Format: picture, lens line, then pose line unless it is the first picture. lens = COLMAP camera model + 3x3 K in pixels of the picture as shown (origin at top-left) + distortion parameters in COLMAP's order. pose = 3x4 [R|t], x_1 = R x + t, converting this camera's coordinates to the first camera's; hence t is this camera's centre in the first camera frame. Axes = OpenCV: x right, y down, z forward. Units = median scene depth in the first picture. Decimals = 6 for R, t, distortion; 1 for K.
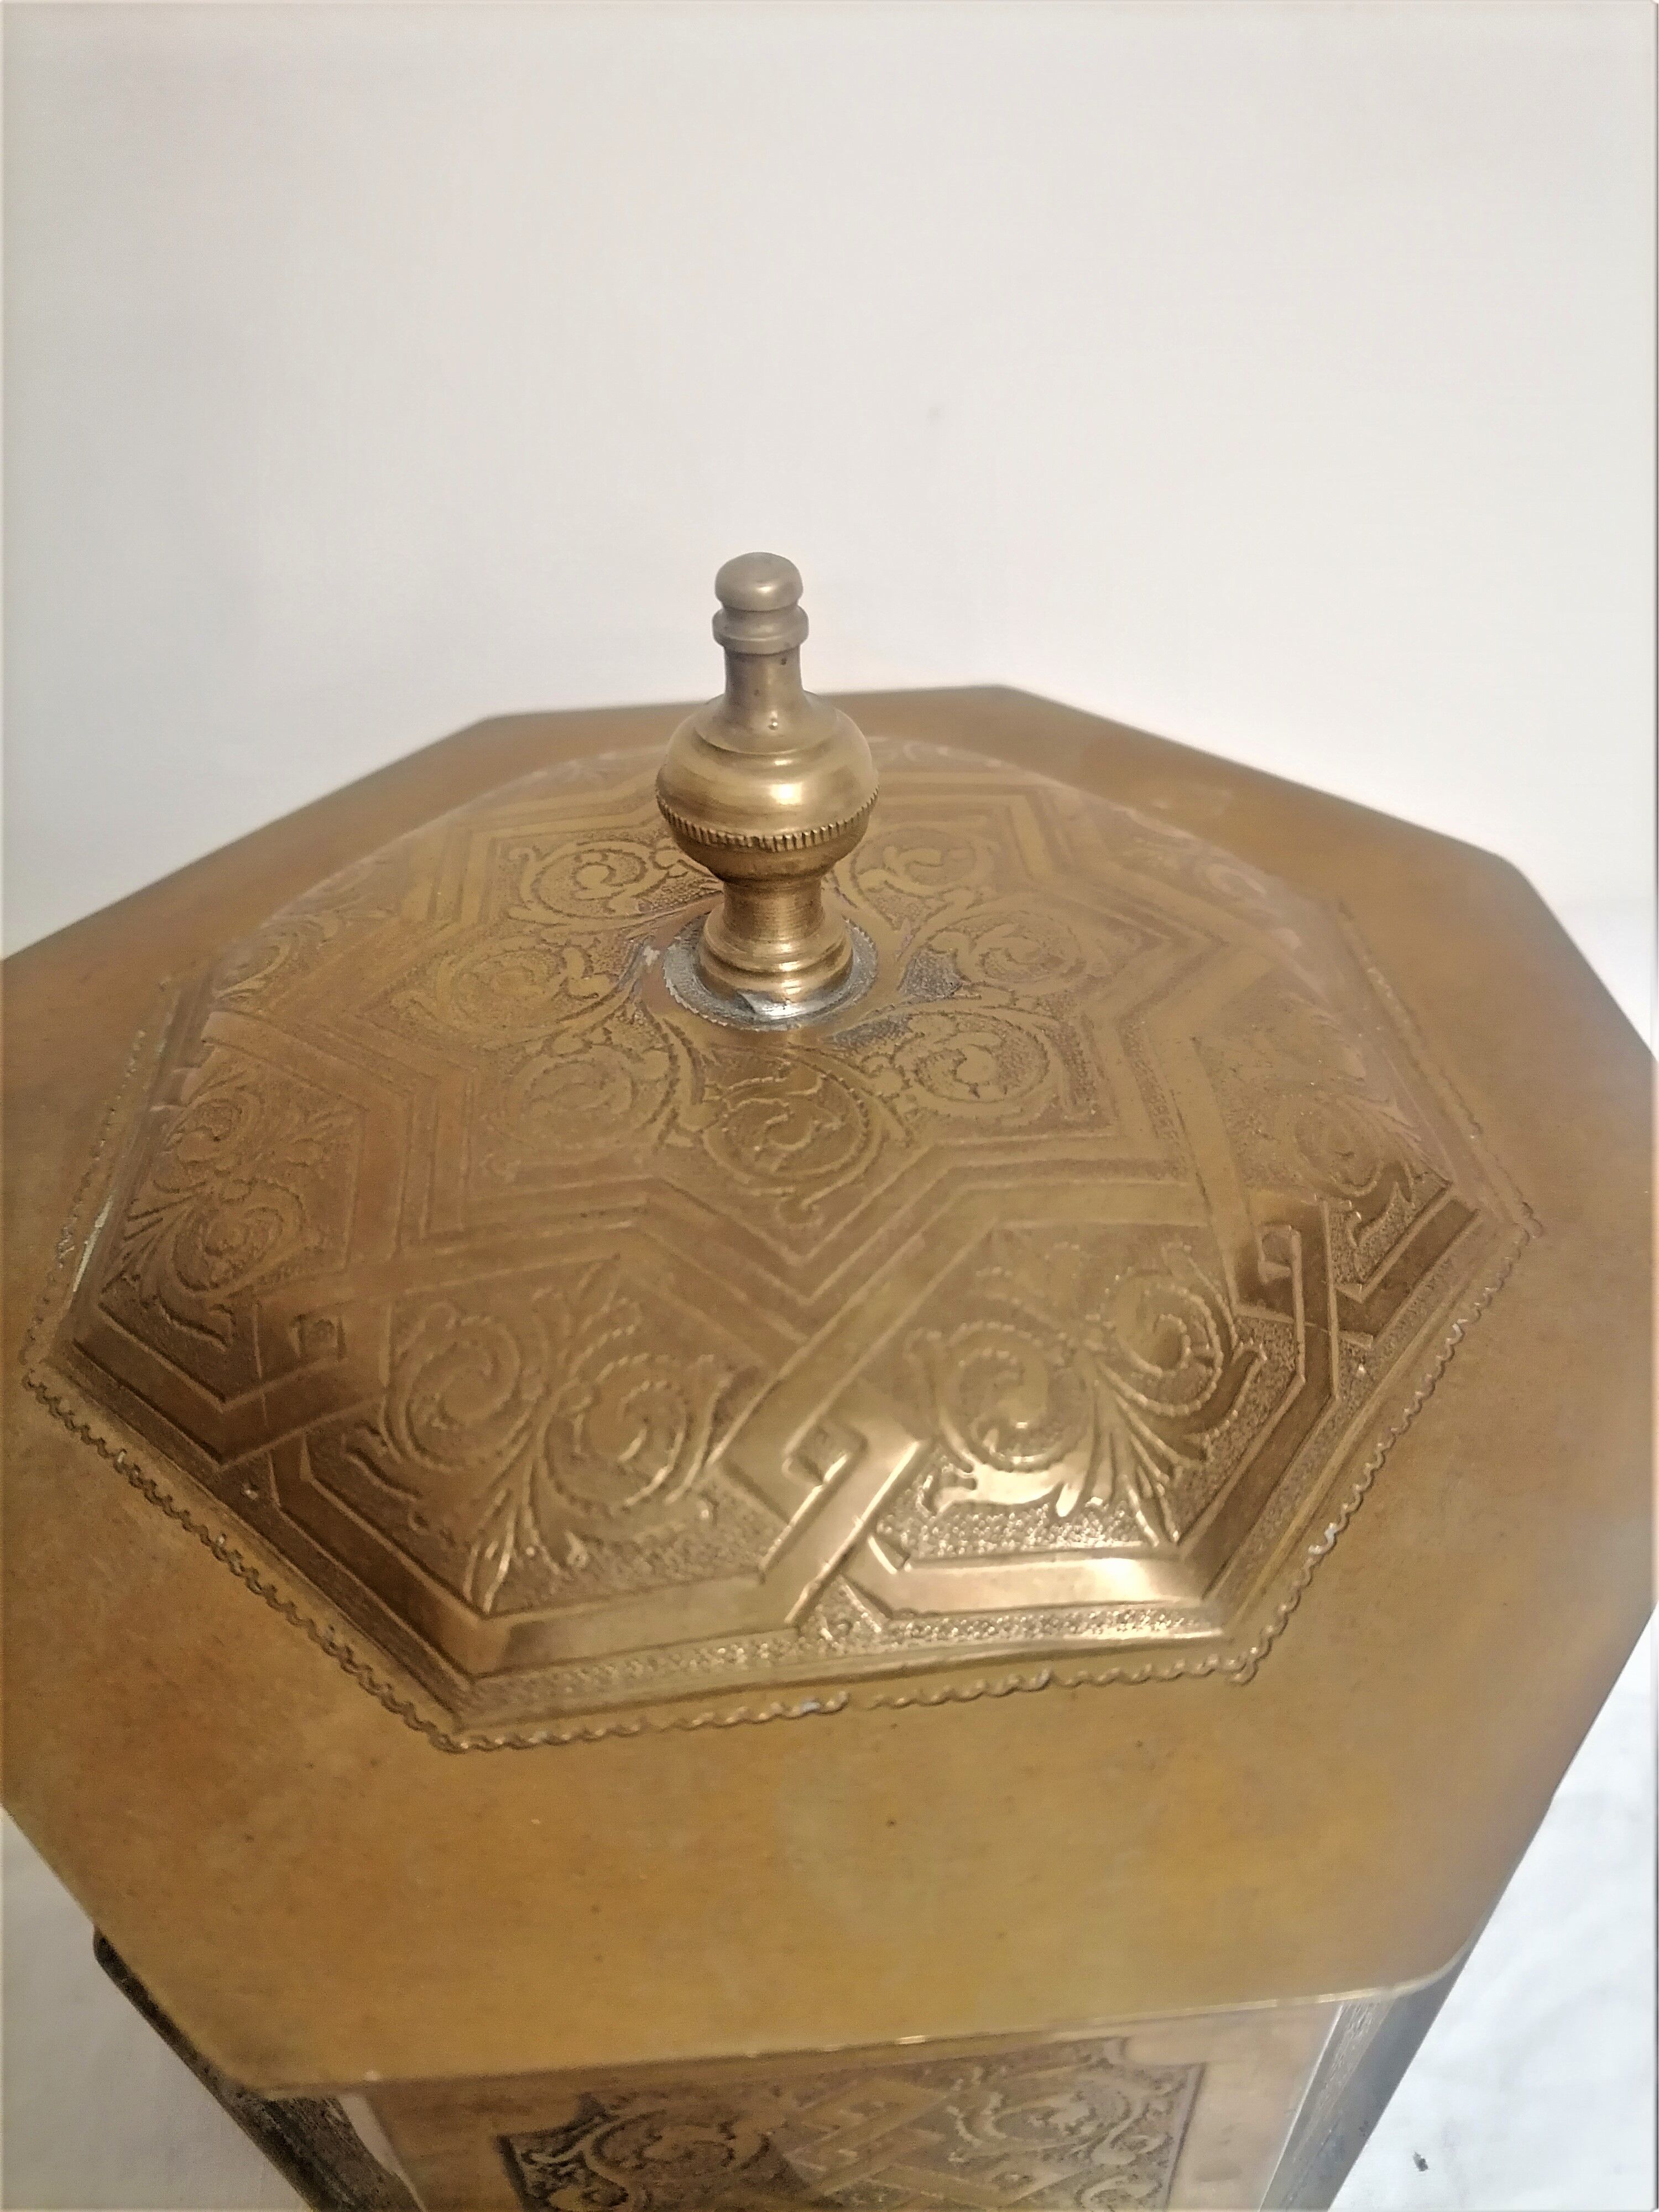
lens RADIAL K [[1694.9, 0, 868.7], [0, 1694.9, 1095.6], [0, 0, 1]] dist [-0.013757, -0.015609]
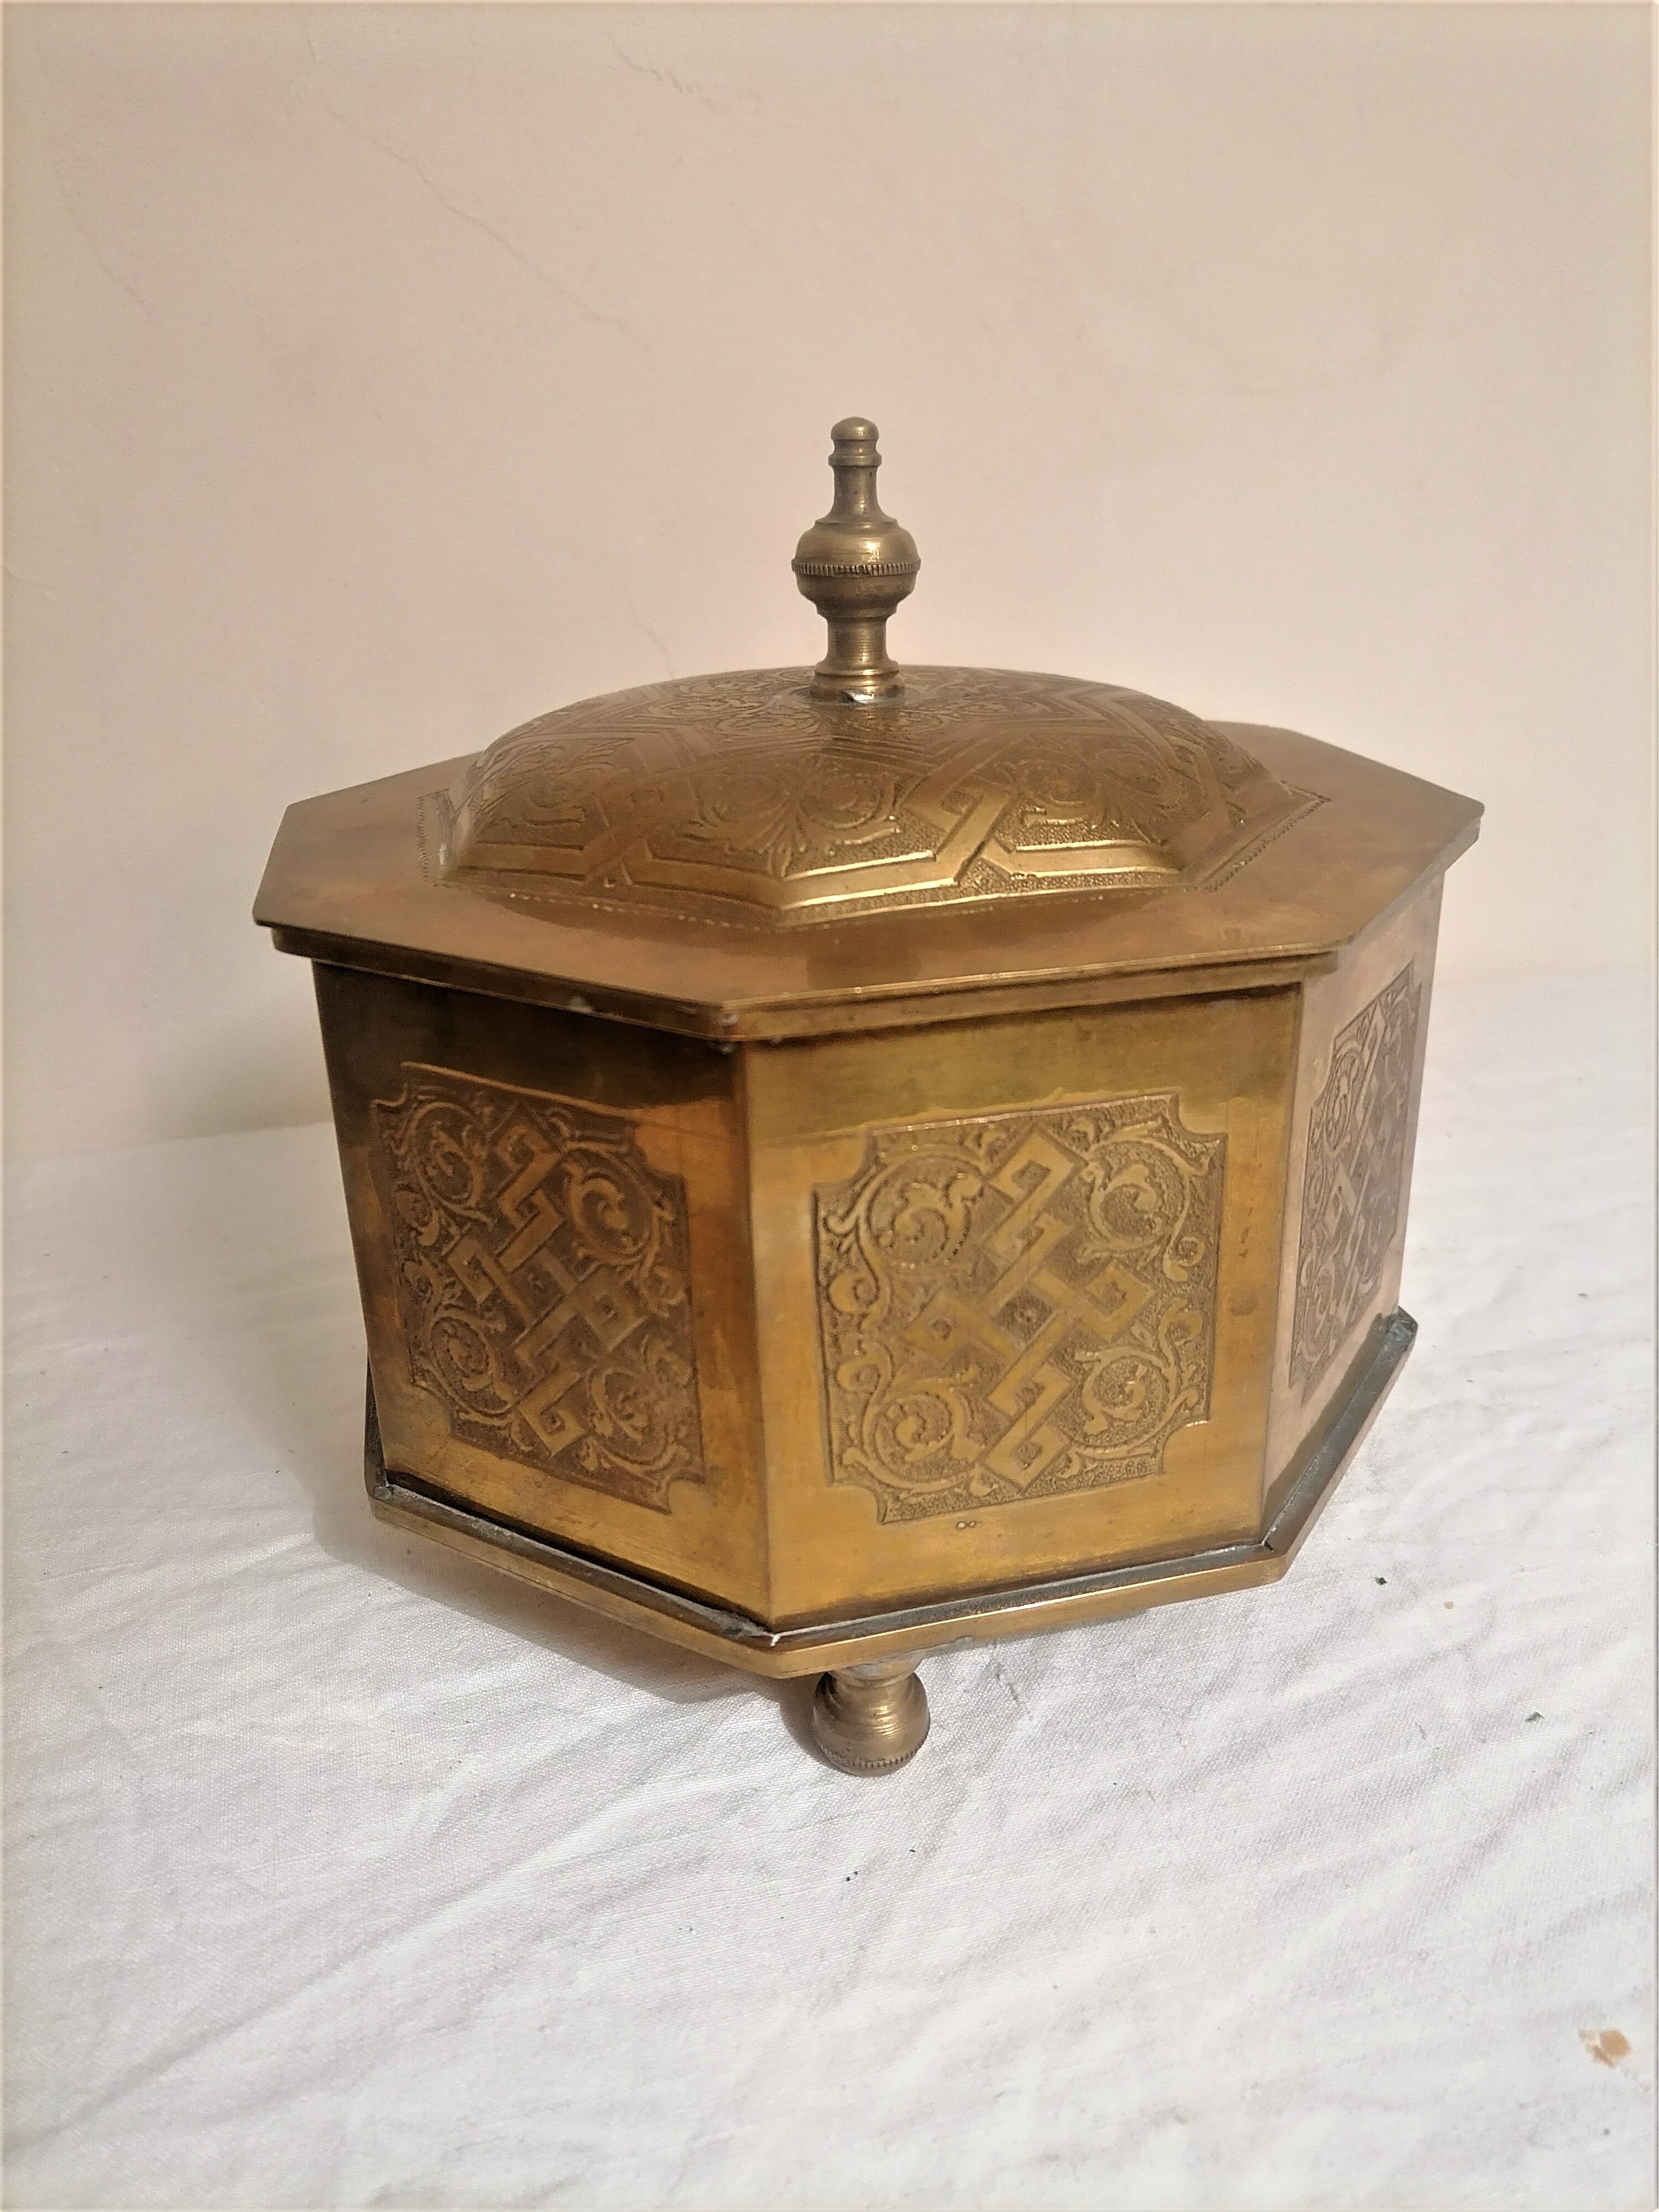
lens RADIAL K [[1694.9, 0, 824.2], [0, 1694.9, 1105.5], [0, 0, 1]] dist [-0.013757, -0.015609]
pose [[0.991572, -0.065199, 0.111958, -0.379116], [0.095431, 0.952017, -0.290785, 0.999710], [-0.087627, 0.299019, 0.950215, -0.564475]]
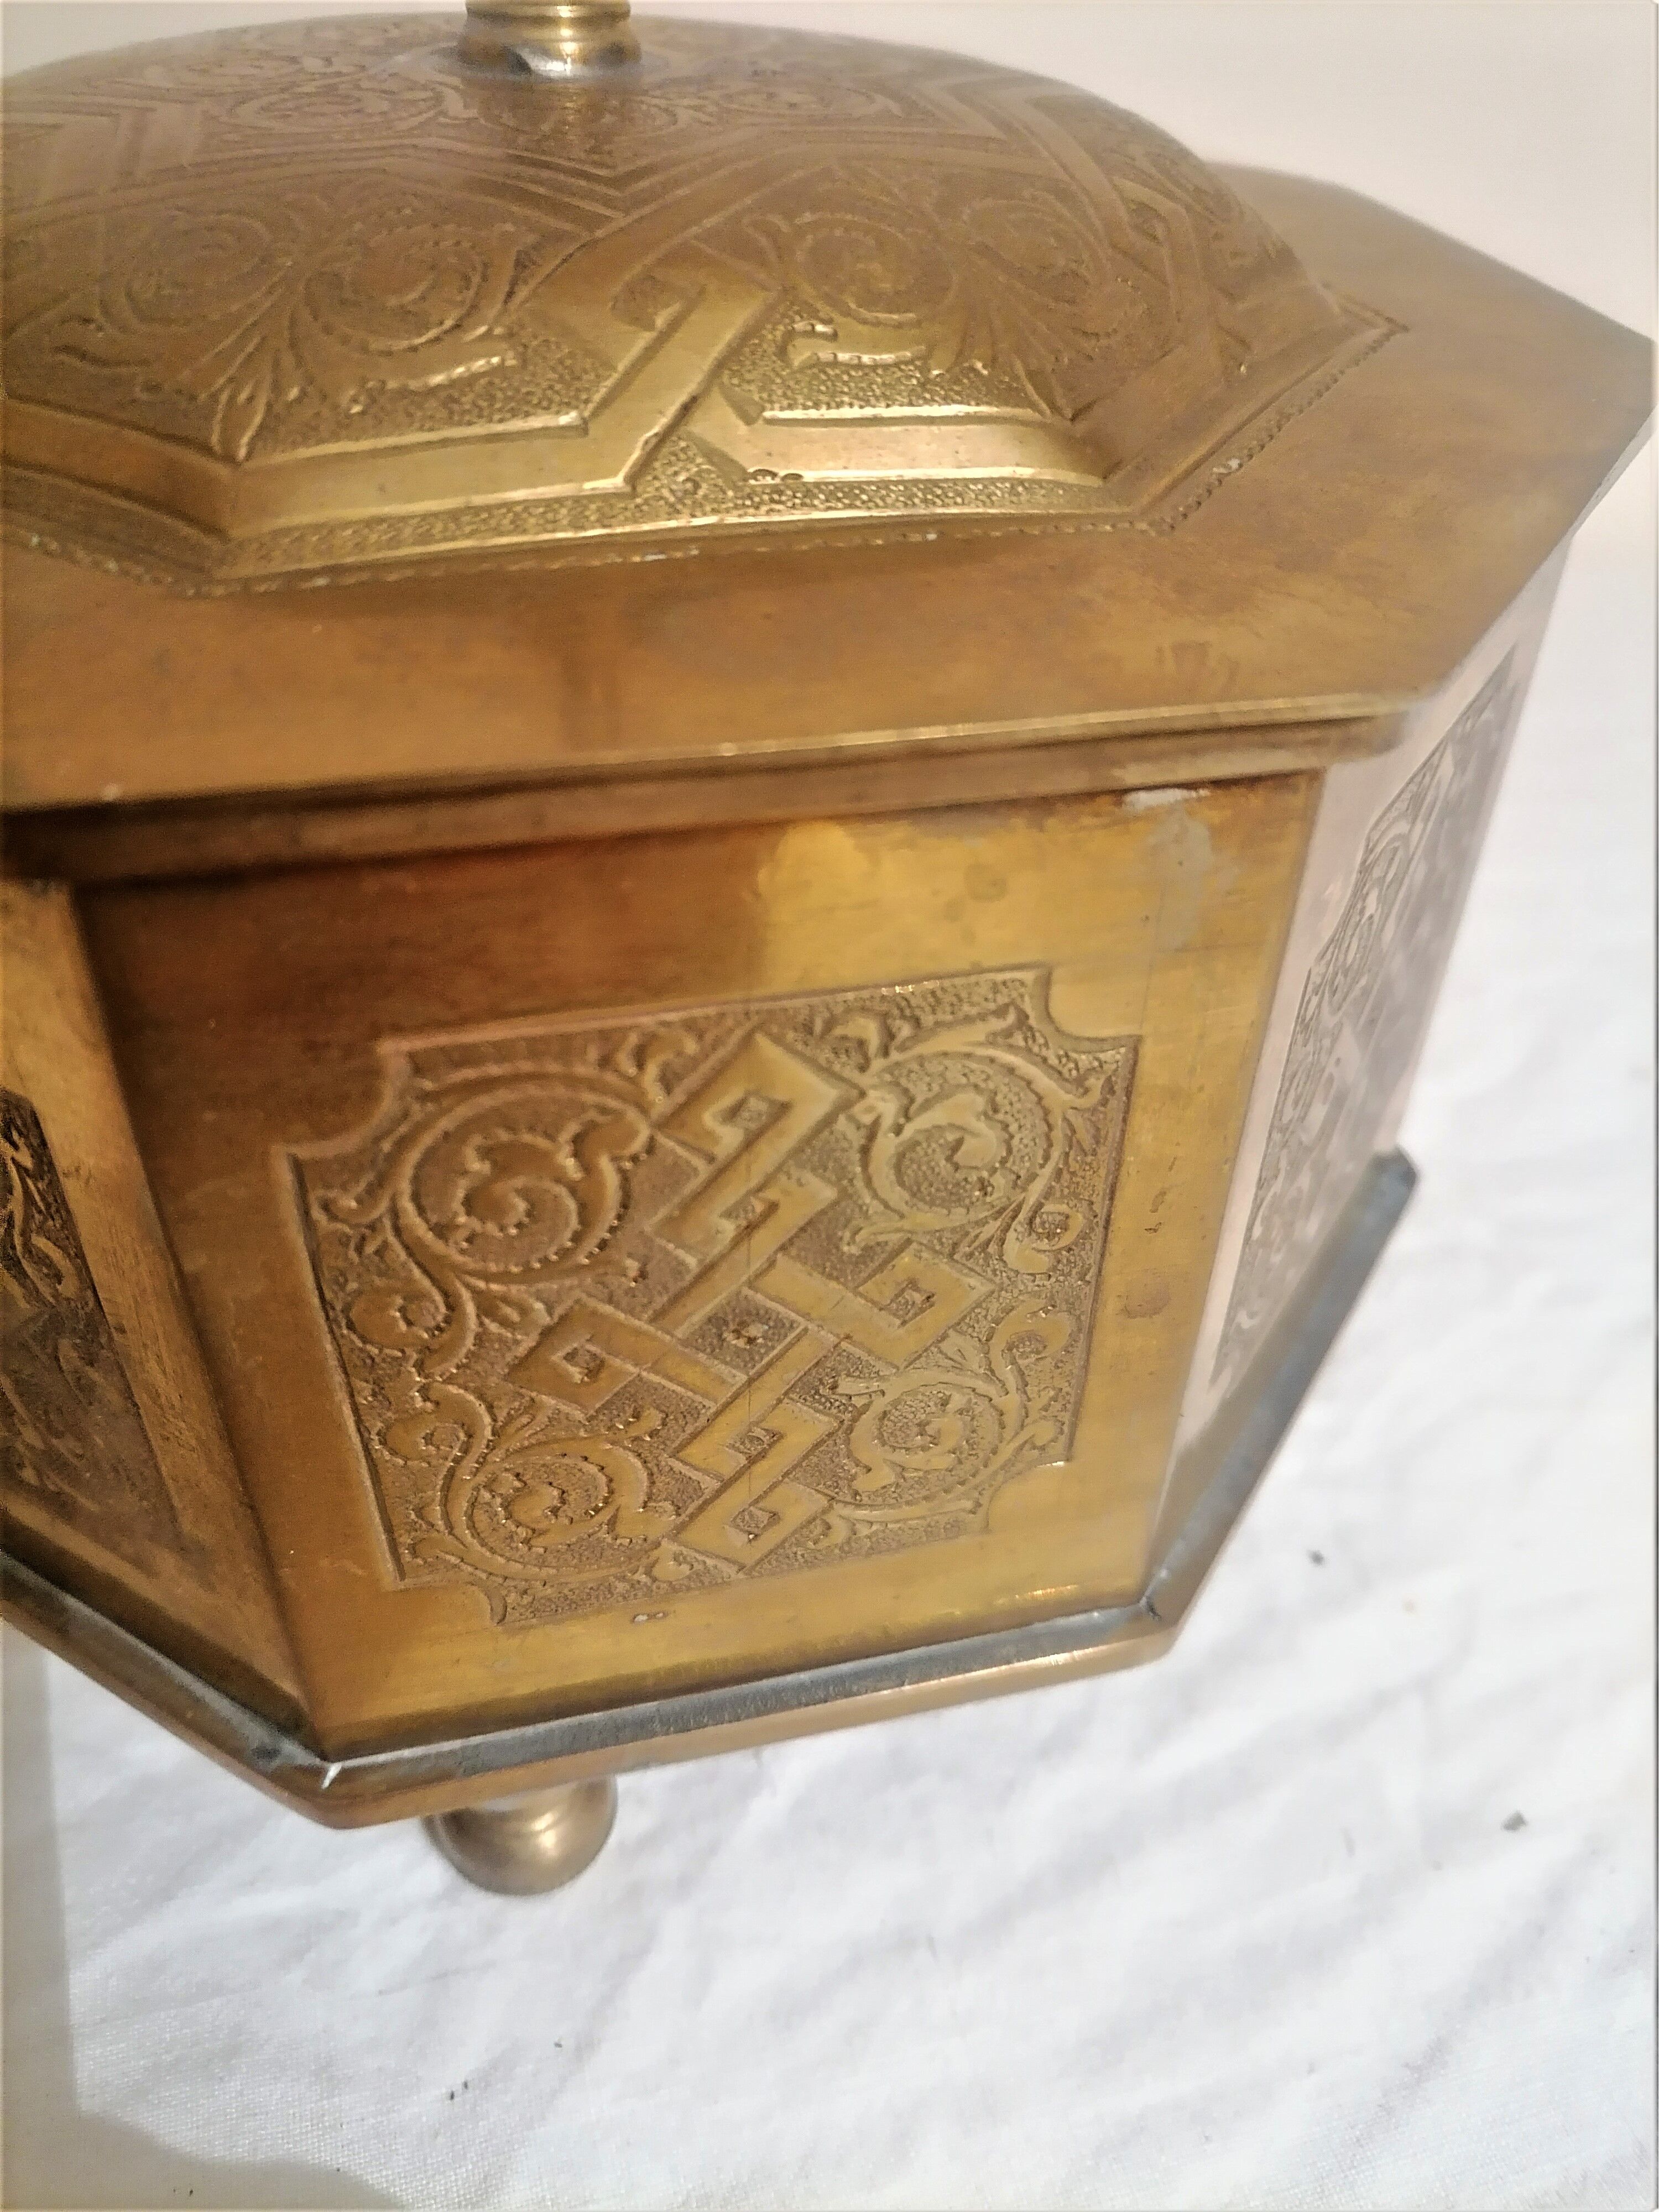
lens RADIAL K [[1694.9, 0, 837.3], [0, 1694.9, 1090.9], [0, 0, 1]] dist [-0.013757, -0.015609]
pose [[0.989627, -0.054445, 0.132942, -0.066970], [0.056230, 0.998371, -0.009707, 0.603220], [-0.132197, 0.017082, 0.991076, 0.171408]]
